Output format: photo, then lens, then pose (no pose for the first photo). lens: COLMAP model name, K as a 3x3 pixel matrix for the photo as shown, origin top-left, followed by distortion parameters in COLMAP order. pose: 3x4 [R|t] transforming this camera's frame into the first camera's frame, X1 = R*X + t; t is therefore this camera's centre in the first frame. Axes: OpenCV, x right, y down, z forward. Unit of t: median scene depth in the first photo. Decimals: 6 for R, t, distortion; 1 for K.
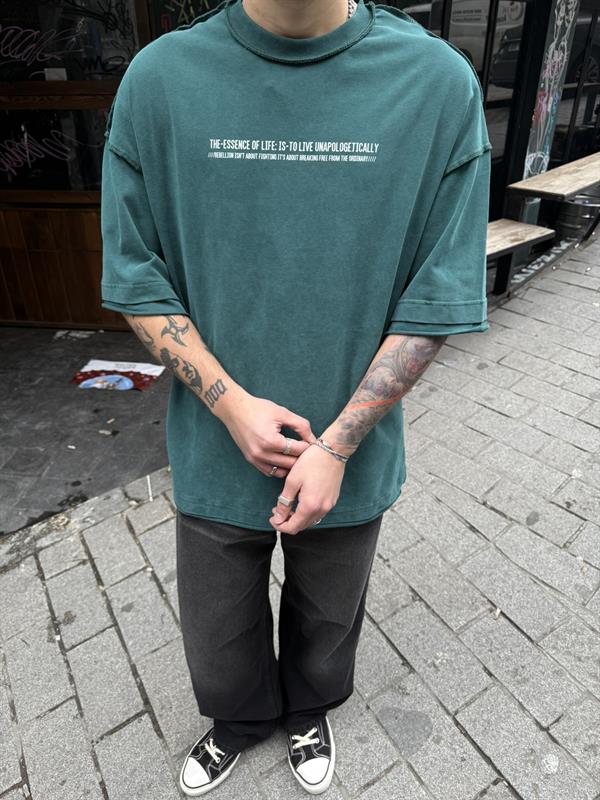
lens RADIAL K [[569.5, 0, 298.5], [0, 569.5, 400.7], [0, 0, 1]] dist [0.018128, -0.025196]
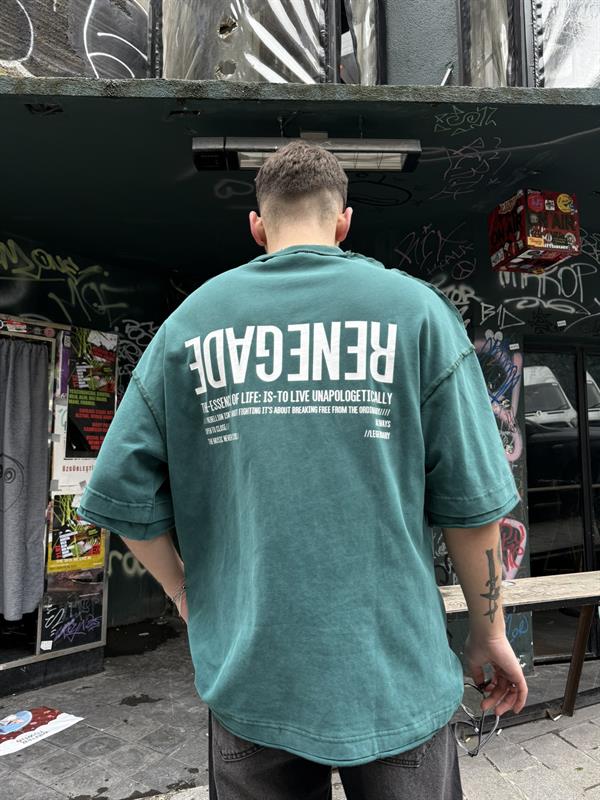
lens RADIAL K [[569.5, 0, 298.1], [0, 569.5, 402.4], [0, 0, 1]] dist [0.018128, -0.025196]
pose [[0.903906, -0.030537, -0.426640, 0.212959], [-0.220279, 0.821773, -0.525515, 0.113816], [0.366649, 0.568996, 0.736079, 0.016752]]
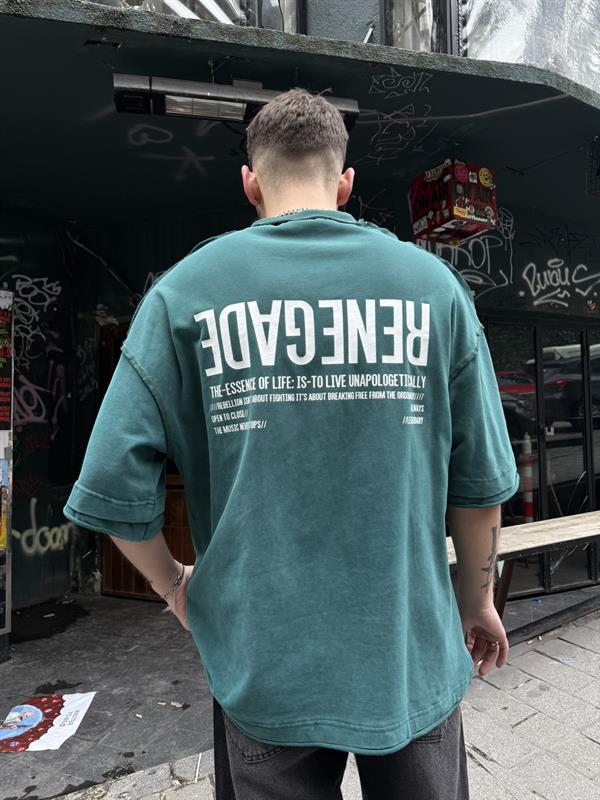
lens RADIAL K [[569.5, 0, 304.4], [0, 569.5, 399.4], [0, 0, 1]] dist [0.018128, -0.025196]
pose [[0.971447, -0.012944, -0.236902, 0.118332], [-0.112165, 0.854822, -0.506654, 0.099828], [0.209067, 0.518759, 0.828963, 0.007553]]
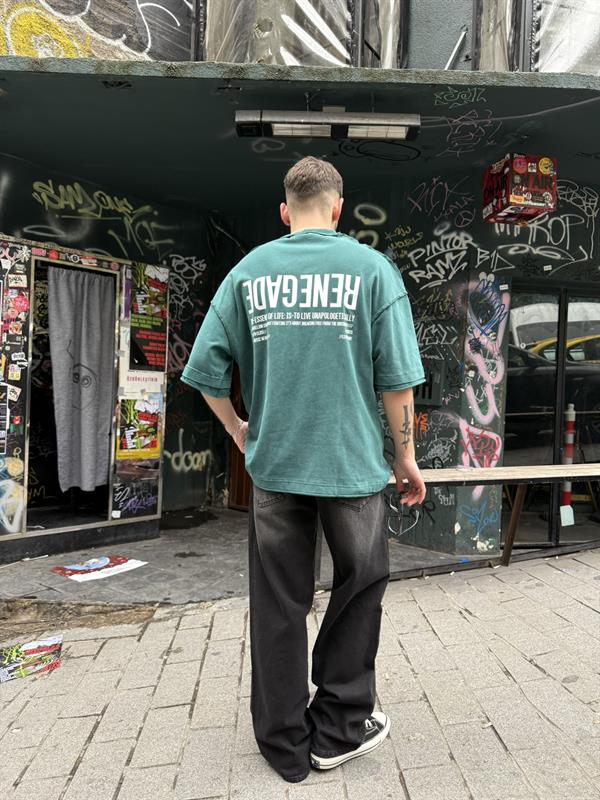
lens RADIAL K [[569.5, 0, 306.1], [0, 569.5, 401.9], [0, 0, 1]] dist [0.018128, -0.025196]
pose [[0.885356, 0.048744, -0.462351, 0.393752], [-0.265255, 0.869700, -0.416248, 0.292635], [0.381817, 0.491168, 0.782924, -0.205437]]
